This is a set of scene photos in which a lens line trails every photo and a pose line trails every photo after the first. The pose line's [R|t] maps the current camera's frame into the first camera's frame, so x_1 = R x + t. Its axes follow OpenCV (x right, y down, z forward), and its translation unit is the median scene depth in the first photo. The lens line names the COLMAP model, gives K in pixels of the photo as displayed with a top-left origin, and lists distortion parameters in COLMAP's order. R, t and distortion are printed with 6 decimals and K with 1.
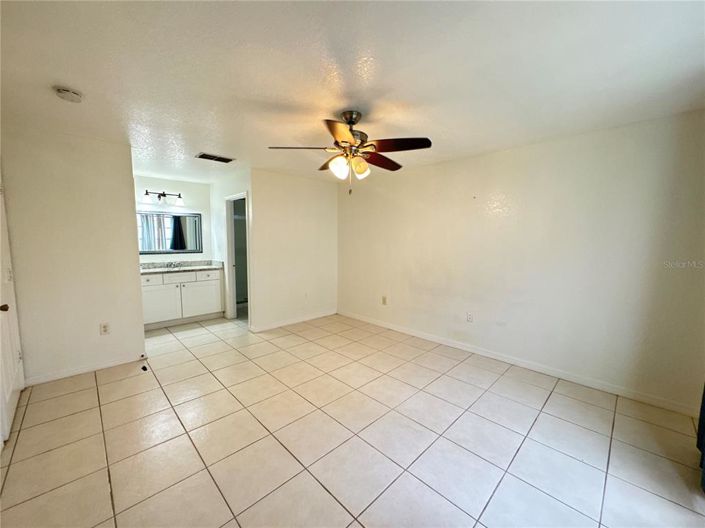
lens RADIAL K [[281.0, 0, 353.4], [0, 281.0, 266.7], [0, 0, 1]] dist [-0.002451, 0.000150]
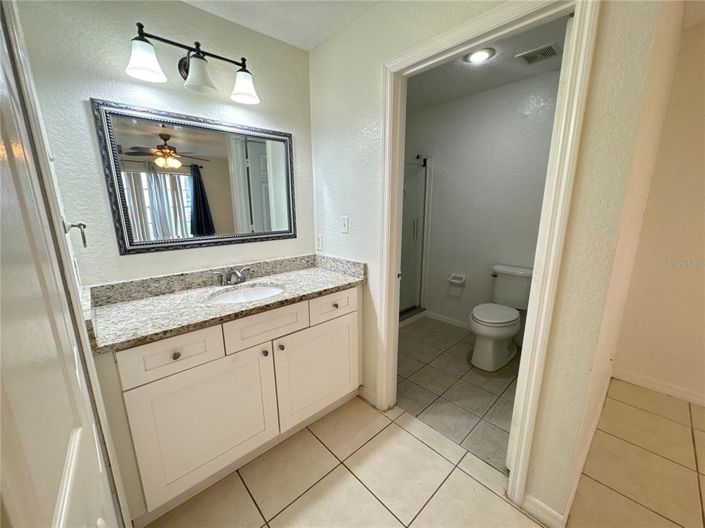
lens RADIAL K [[281.0, 0, 351.9], [0, 281.0, 269.5], [0, 0, 1]] dist [-0.002451, 0.000150]
pose [[0.999159, -0.005373, -0.040650, -0.511310], [0.010417, 0.992113, 0.124909, -0.062287], [0.039658, -0.125228, 0.991335, 0.694707]]
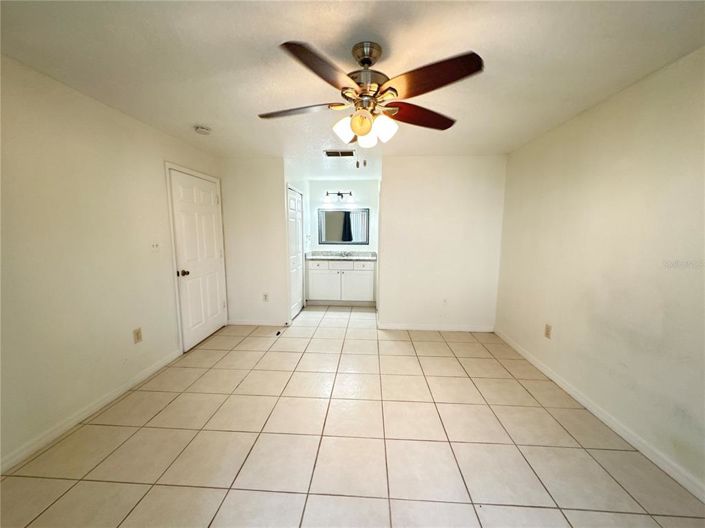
lens RADIAL K [[281.0, 0, 354.6], [0, 281.0, 266.2], [0, 0, 1]] dist [-0.002451, 0.000150]
pose [[0.673919, 0.092150, -0.733036, 0.265171], [-0.077910, 0.995523, 0.053520, -0.023752], [0.734685, 0.021043, 0.678081, 0.260622]]
